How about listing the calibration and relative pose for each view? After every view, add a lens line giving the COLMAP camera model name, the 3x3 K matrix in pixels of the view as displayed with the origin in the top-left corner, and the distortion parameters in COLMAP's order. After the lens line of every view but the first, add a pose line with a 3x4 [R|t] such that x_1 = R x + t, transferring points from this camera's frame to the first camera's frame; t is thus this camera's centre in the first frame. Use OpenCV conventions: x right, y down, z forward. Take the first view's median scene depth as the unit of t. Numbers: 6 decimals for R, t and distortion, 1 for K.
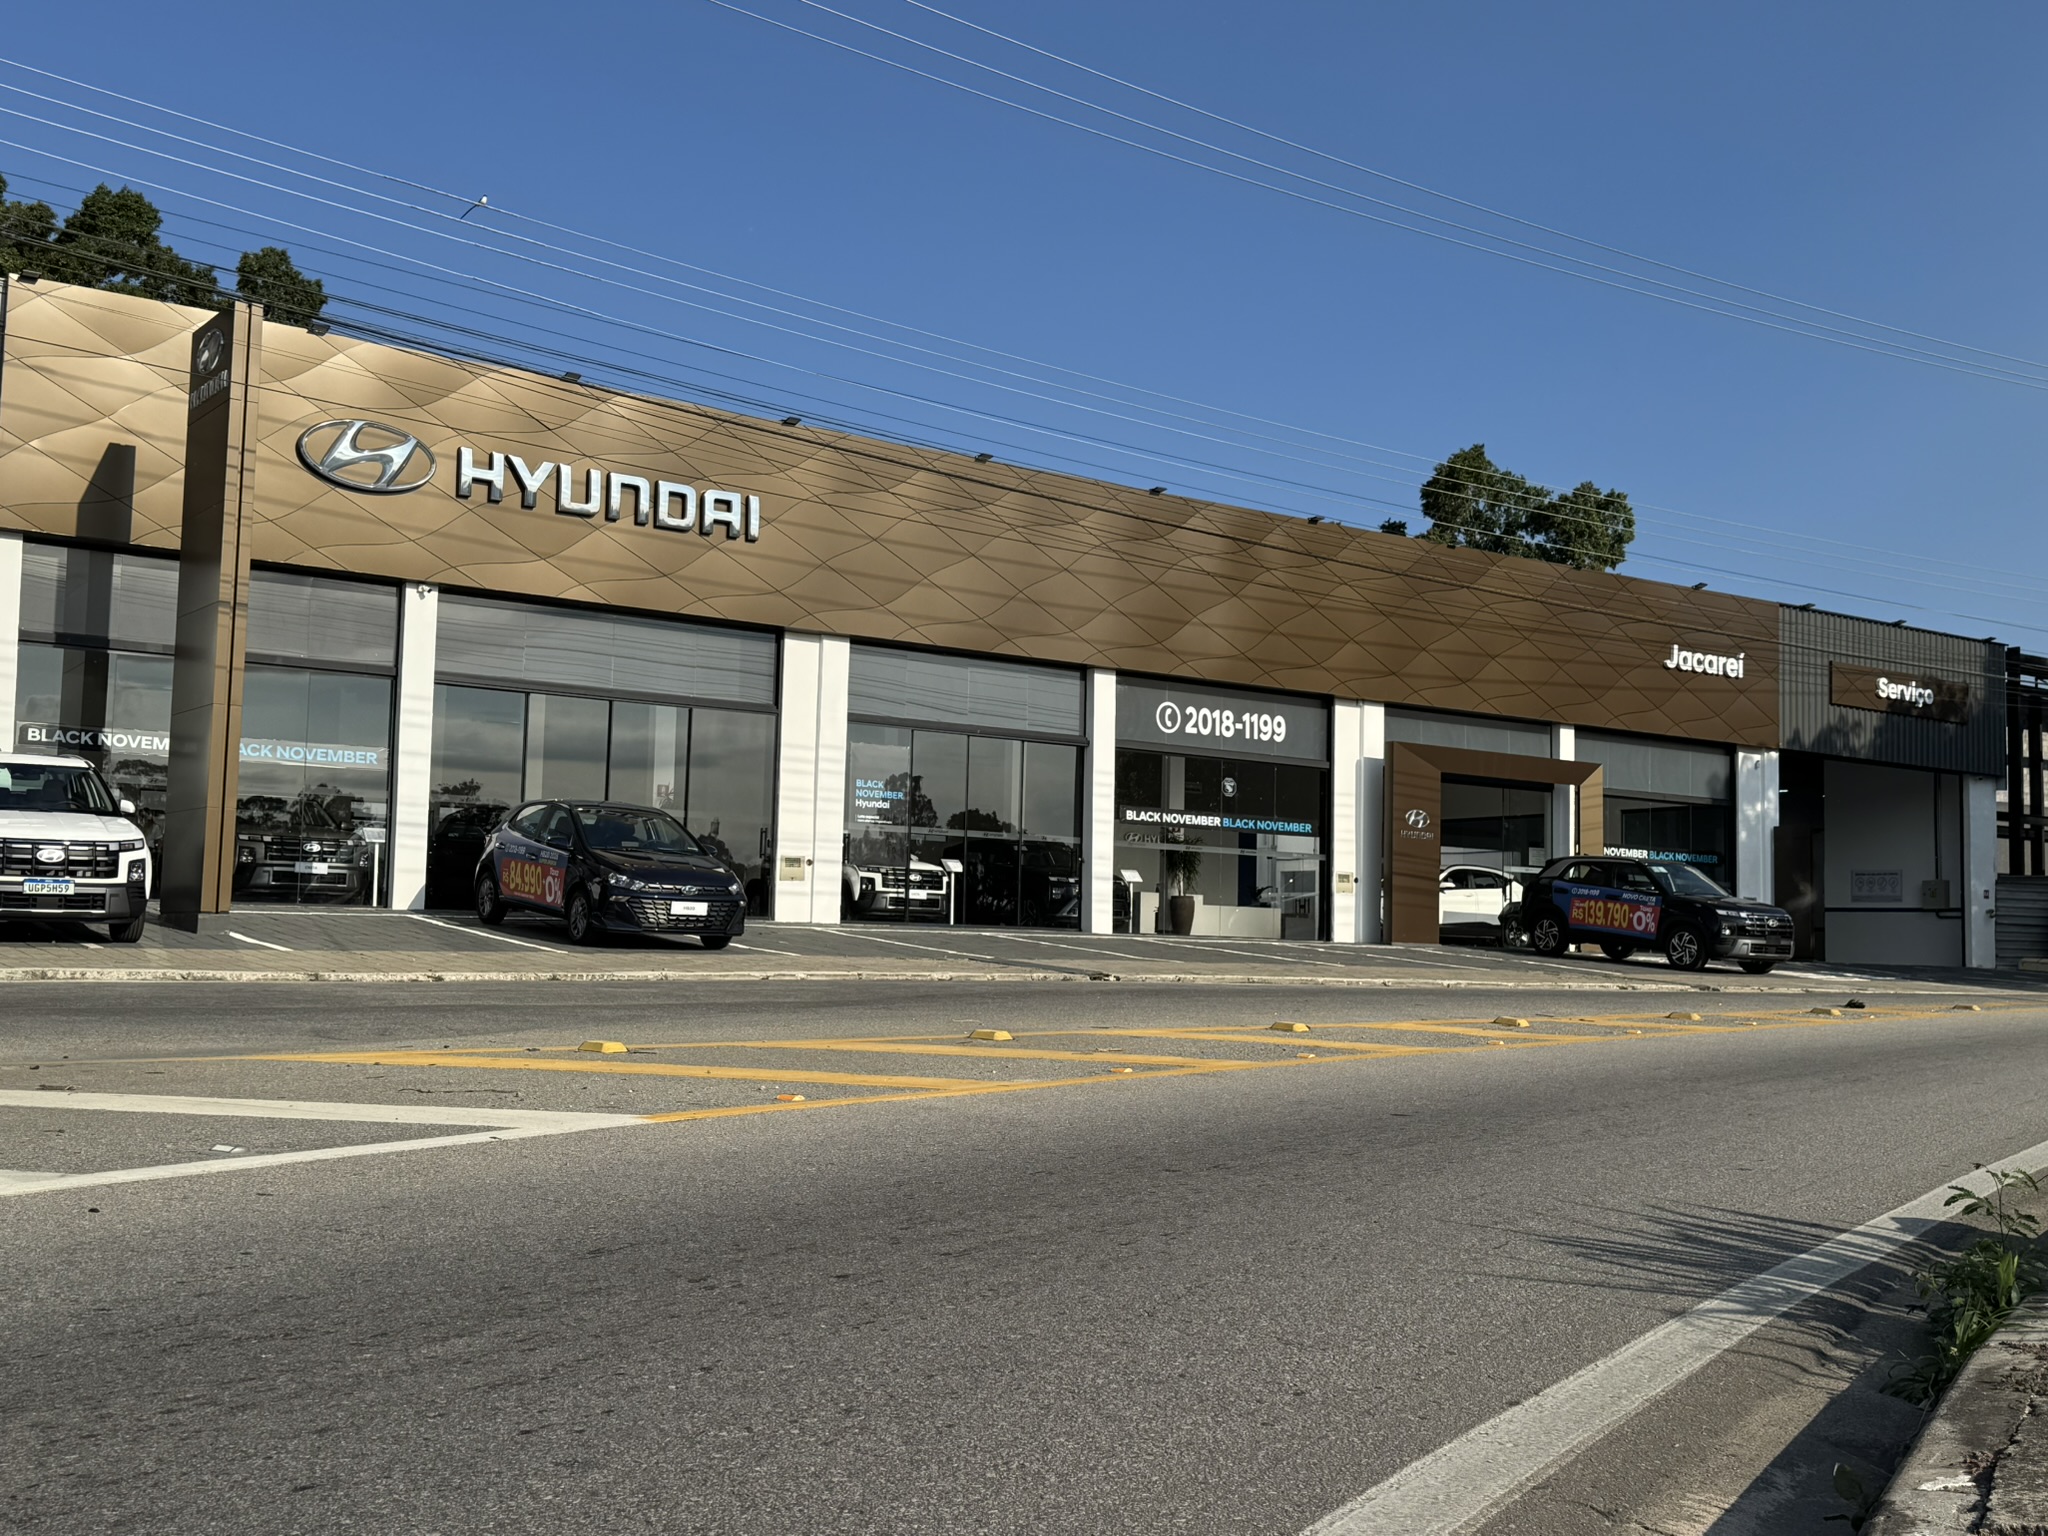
lens RADIAL K [[2230.5, 0, 1016.7], [0, 2230.5, 773.2], [0, 0, 1]] dist [0.081178, 0.000000]
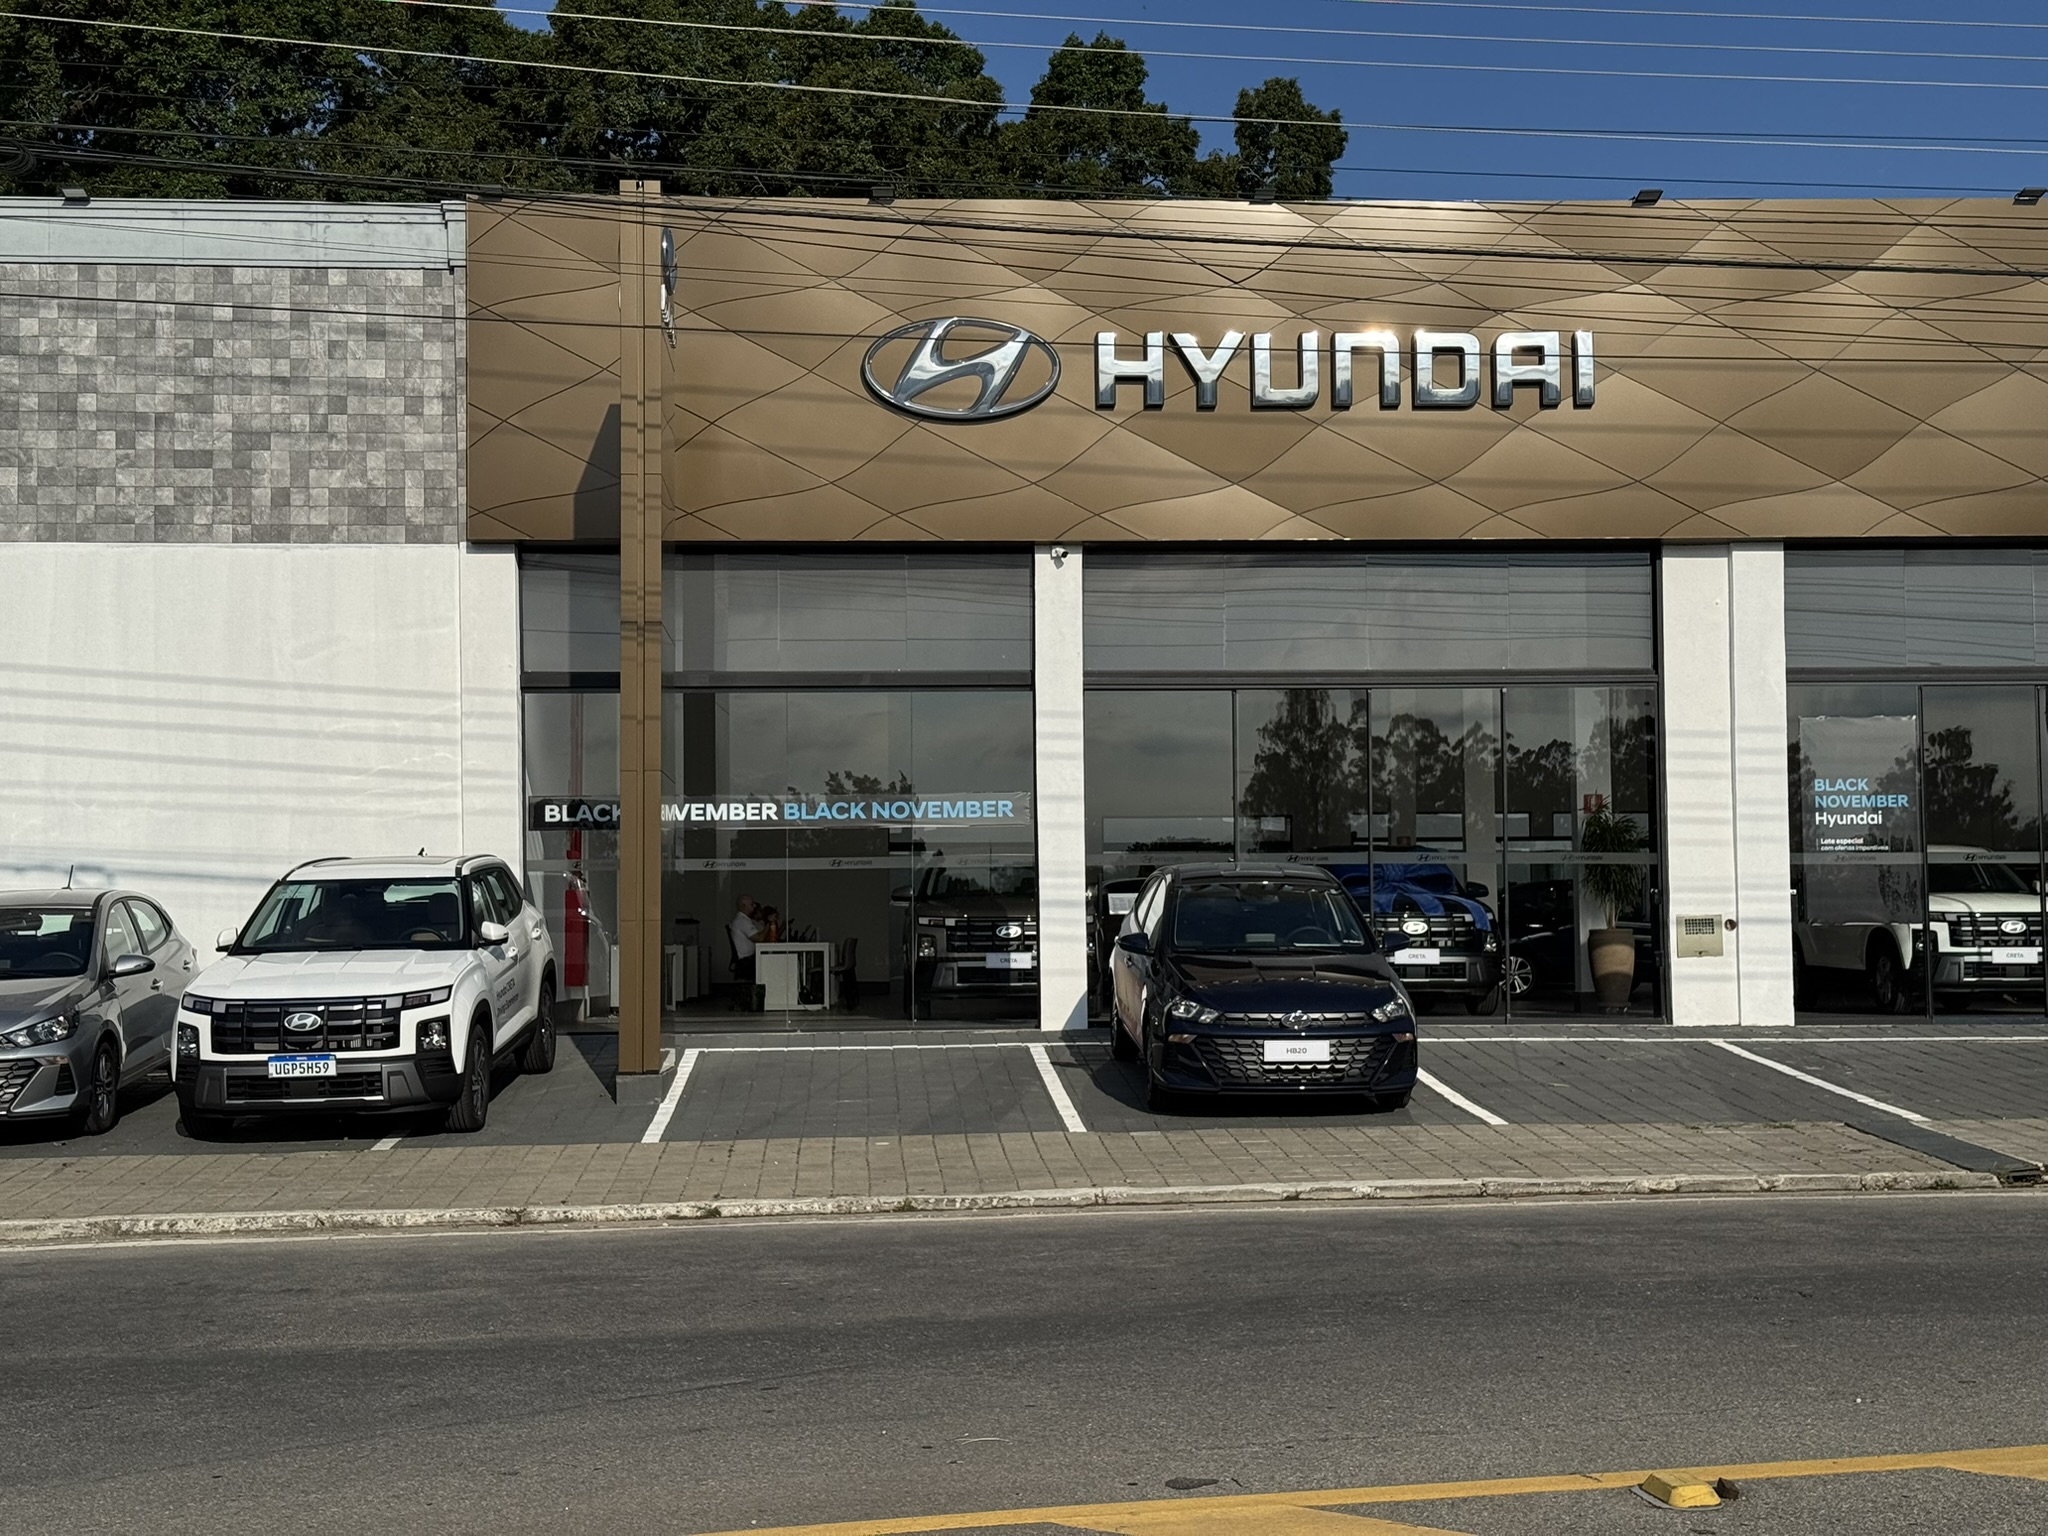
lens RADIAL K [[2817.4, 0, 1021.3], [0, 2817.4, 770.9], [0, 0, 1]] dist [0.108913, 0.000000]
pose [[0.834454, -0.064618, -0.547277, 0.166944], [0.077813, 0.996968, 0.000931, -0.016694], [0.545557, -0.043362, 0.836951, 0.257736]]
